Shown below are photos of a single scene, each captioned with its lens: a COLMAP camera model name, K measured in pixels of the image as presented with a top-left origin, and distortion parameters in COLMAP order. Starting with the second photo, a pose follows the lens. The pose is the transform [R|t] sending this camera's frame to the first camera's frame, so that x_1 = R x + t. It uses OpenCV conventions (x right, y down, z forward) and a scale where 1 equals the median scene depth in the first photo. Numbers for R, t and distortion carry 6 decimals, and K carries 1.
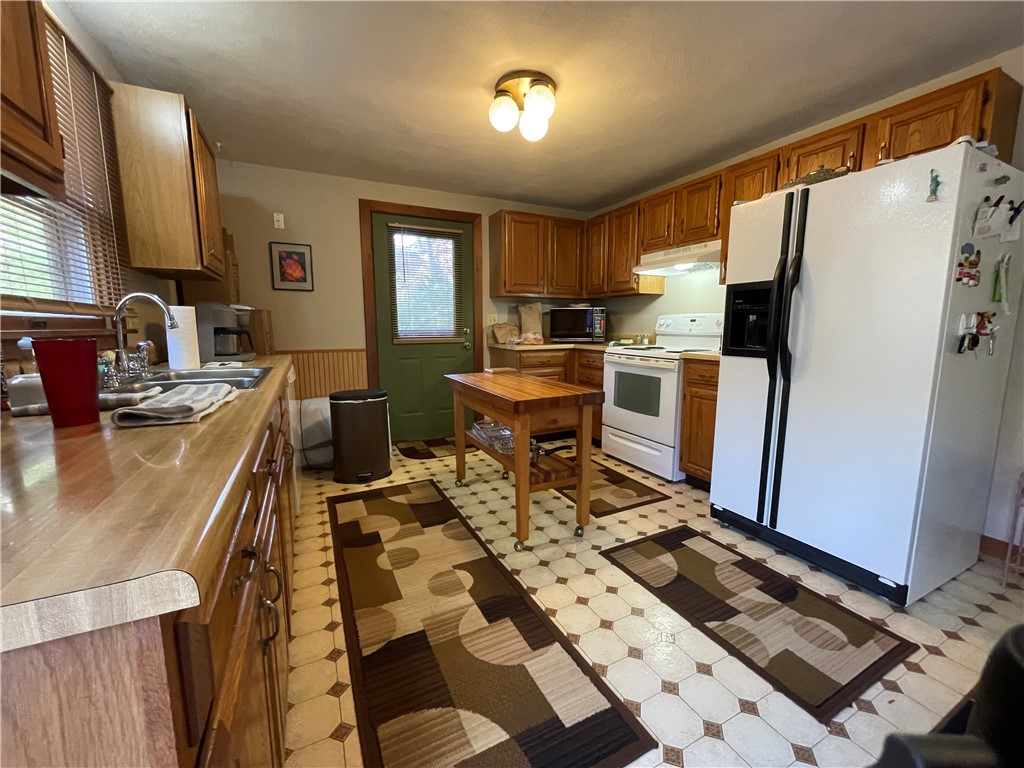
lens RADIAL K [[413.7, 0, 512.6], [0, 413.7, 382.8], [0, 0, 1]] dist [-0.004130, -0.000020]
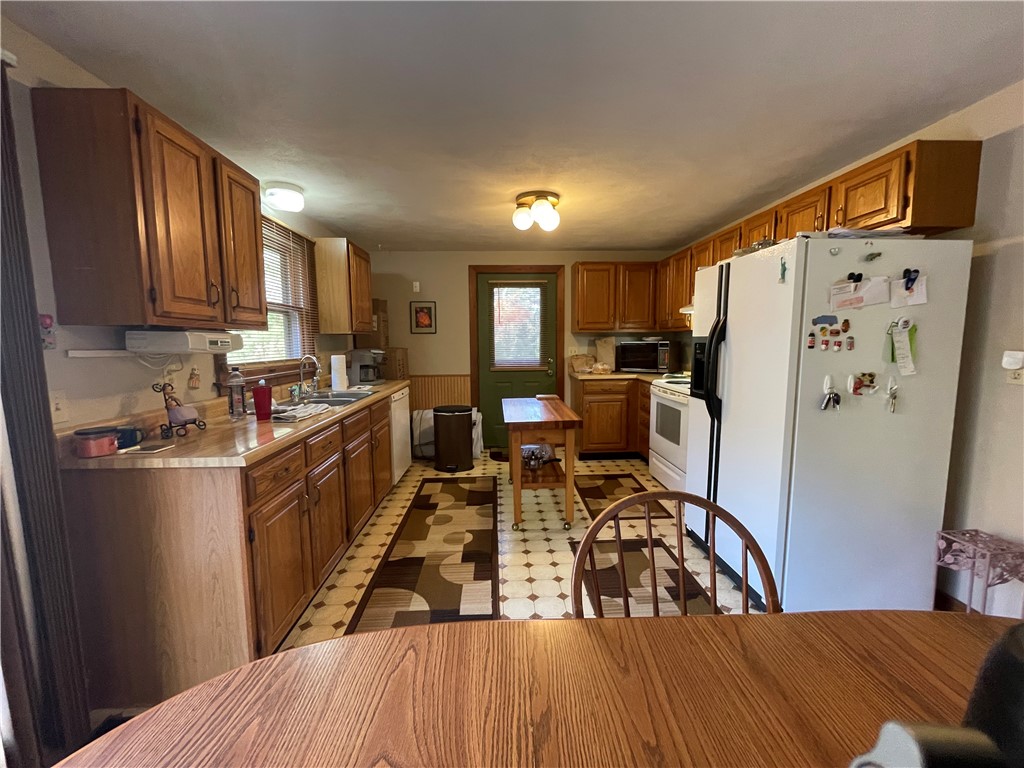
lens RADIAL K [[413.7, 0, 513.4], [0, 413.7, 382.3], [0, 0, 1]] dist [-0.004130, -0.000020]
pose [[0.912936, 0.034806, -0.406616, 0.502300], [-0.048034, 0.998595, -0.022365, -0.052862], [0.405266, 0.039949, 0.913325, -0.262534]]
